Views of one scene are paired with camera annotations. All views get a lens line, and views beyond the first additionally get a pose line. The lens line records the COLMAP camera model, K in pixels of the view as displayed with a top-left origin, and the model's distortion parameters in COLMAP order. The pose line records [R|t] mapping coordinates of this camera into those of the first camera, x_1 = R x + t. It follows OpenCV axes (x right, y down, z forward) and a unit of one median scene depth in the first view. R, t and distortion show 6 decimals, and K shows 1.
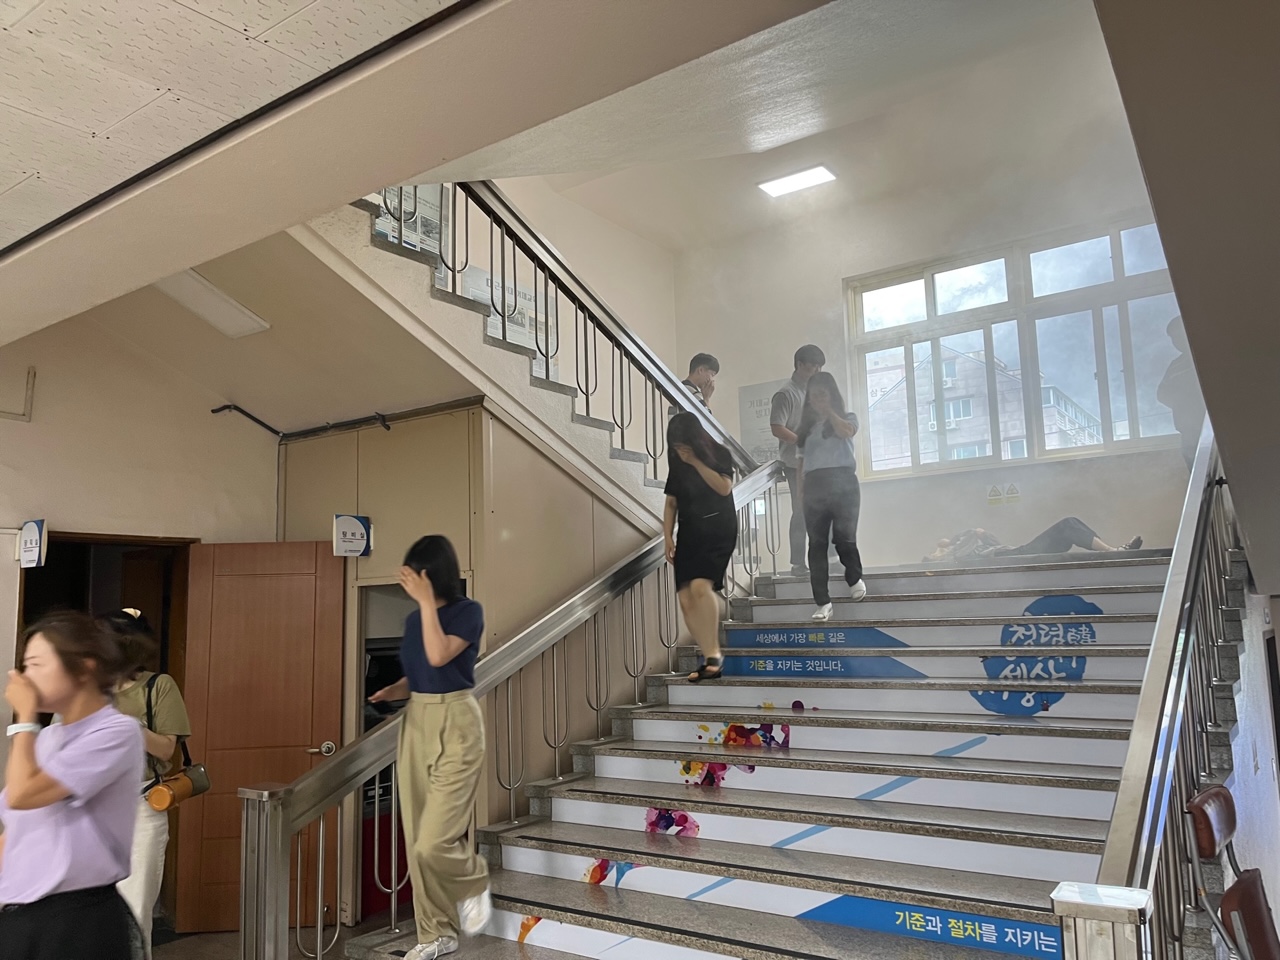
lens RADIAL K [[989.1, 0, 642.0], [0, 989.1, 479.8], [0, 0, 1]] dist [0.076233, -0.014165]
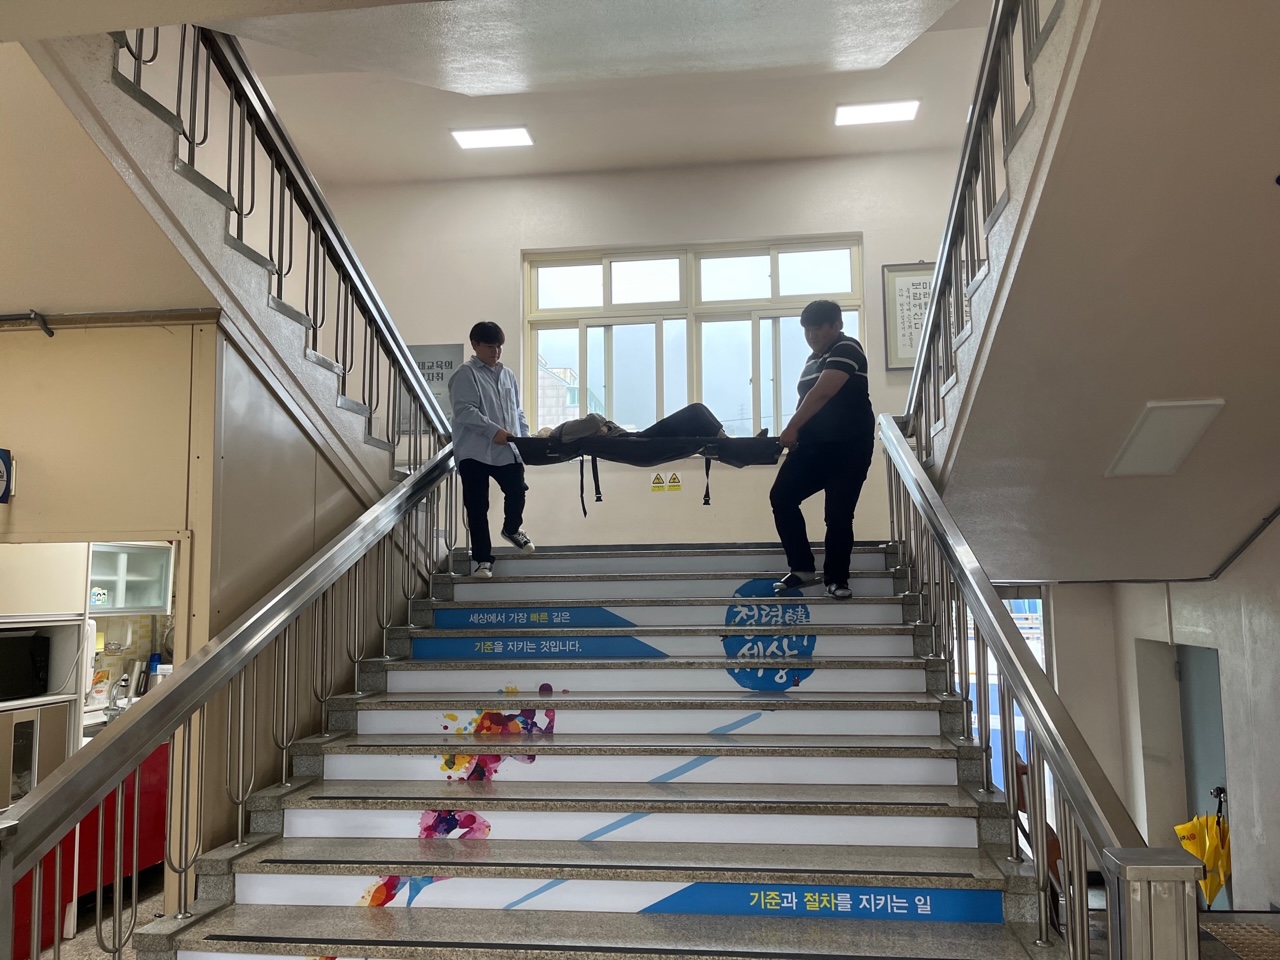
lens RADIAL K [[989.1, 0, 640.6], [0, 989.1, 485.2], [0, 0, 1]] dist [0.076233, -0.014165]
pose [[0.881659, 0.070057, 0.466658, -0.235452], [-0.081263, 0.996685, 0.003904, 0.024232], [-0.464837, -0.041364, 0.884429, 0.138802]]
